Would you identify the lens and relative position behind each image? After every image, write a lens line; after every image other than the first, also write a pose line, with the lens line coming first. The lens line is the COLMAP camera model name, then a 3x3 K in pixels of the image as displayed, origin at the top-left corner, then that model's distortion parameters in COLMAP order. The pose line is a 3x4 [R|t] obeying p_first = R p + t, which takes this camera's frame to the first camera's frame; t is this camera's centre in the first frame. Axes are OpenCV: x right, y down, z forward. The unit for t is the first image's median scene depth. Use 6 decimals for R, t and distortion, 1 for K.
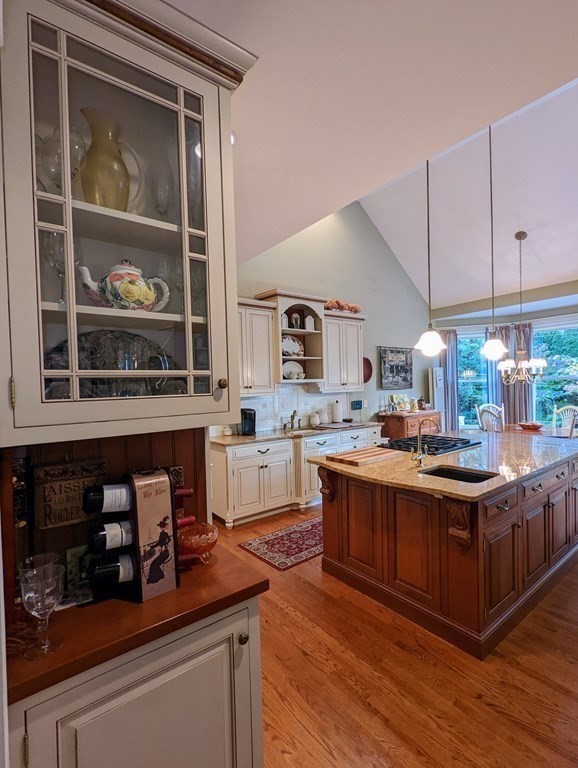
lens RADIAL K [[365.2, 0, 285.0], [0, 365.2, 391.6], [0, 0, 1]] dist [0.007207, -0.006998]
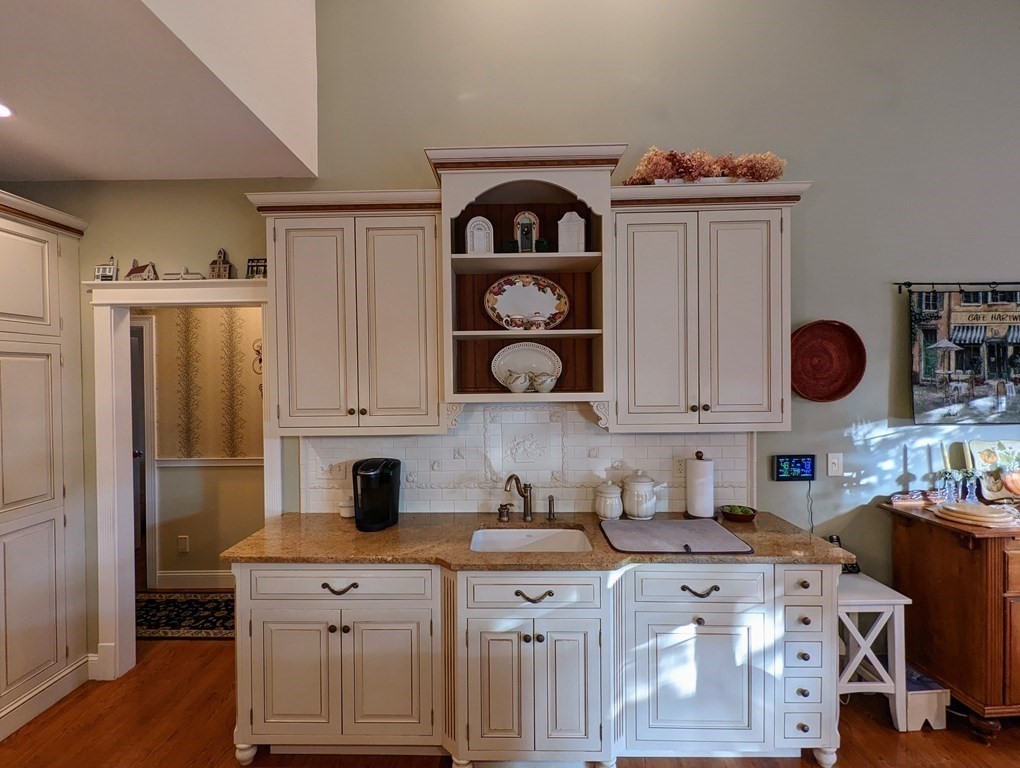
lens RADIAL K [[485.0, 0, 498.0], [0, 485.0, 382.8], [0, 0, 1]] dist [0.007207, -0.006998]
pose [[0.785943, 0.028280, -0.617652, 0.282756], [-0.021726, 0.999600, 0.018123, -0.045832], [0.617917, -0.000824, 0.786243, 0.541663]]
